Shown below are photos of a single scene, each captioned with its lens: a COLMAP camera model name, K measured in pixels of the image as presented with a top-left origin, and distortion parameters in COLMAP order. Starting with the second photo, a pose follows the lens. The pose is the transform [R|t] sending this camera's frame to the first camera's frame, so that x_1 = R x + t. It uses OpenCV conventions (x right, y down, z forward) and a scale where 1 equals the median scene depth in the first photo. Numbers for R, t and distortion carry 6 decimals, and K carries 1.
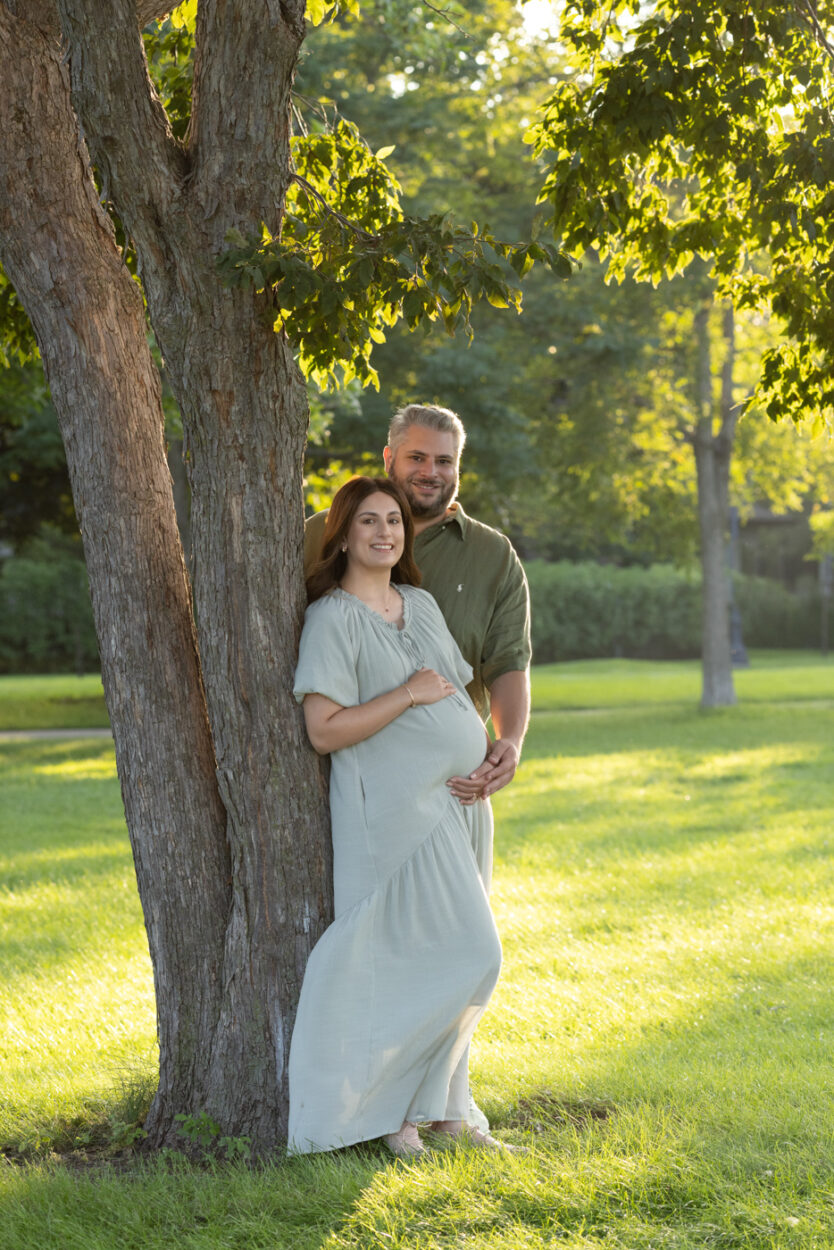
lens RADIAL K [[4489.0, 0, 417.7], [0, 4489.0, 623.5], [0, 0, 1]] dist [-0.042015, 0.000000]
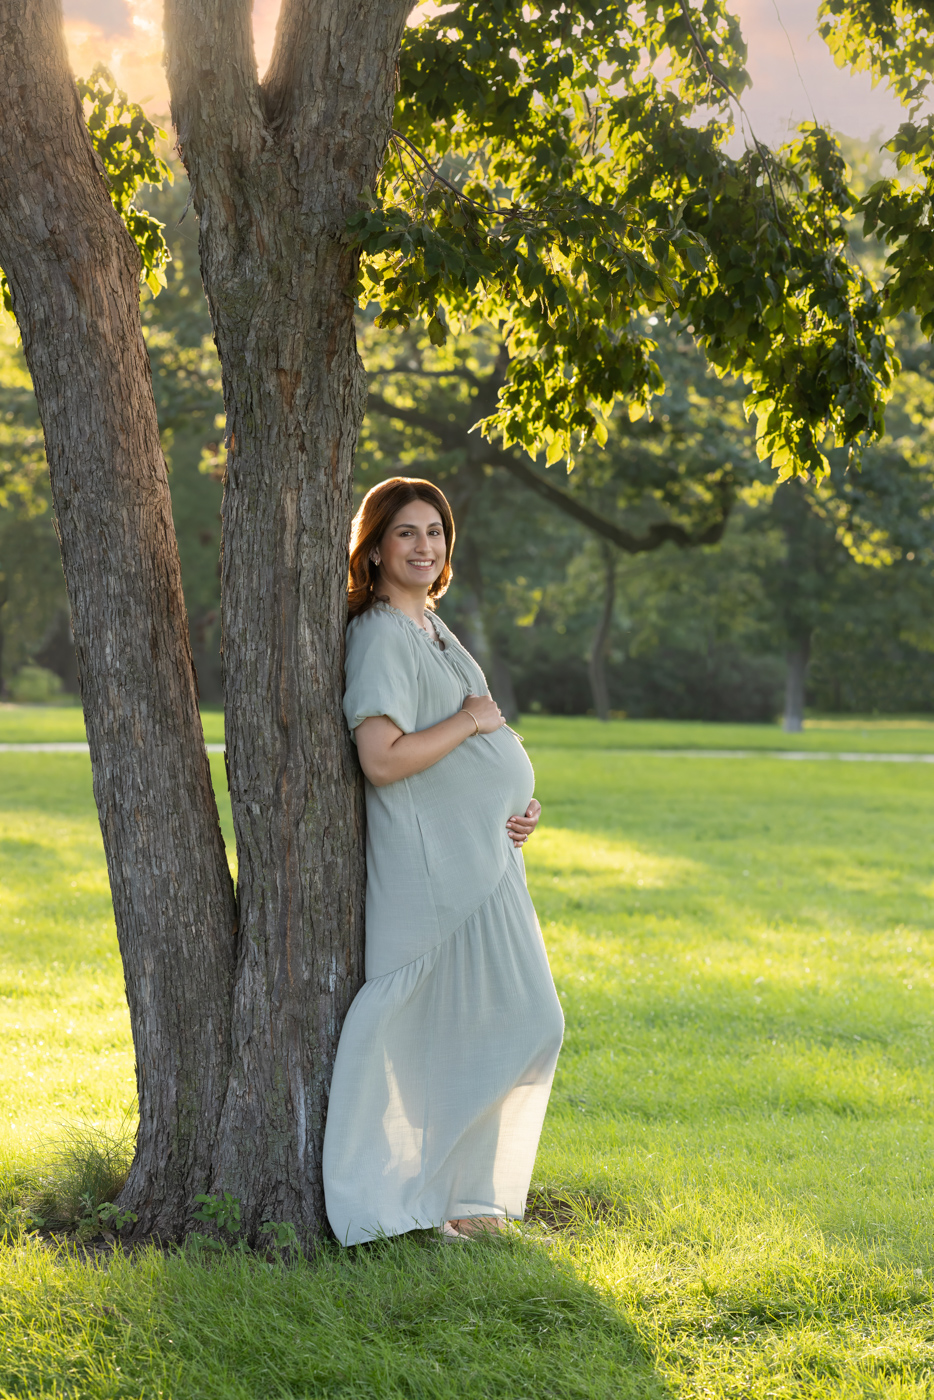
lens RADIAL K [[5027.7, 0, 467.5], [0, 5027.7, 701.9], [0, 0, 1]] dist [-0.042015, 0.000000]
pose [[0.956075, 0.048175, 0.289136, -0.286885], [-0.049727, 0.998761, -0.001981, 0.012777], [-0.288873, -0.012484, 0.957286, 0.050074]]
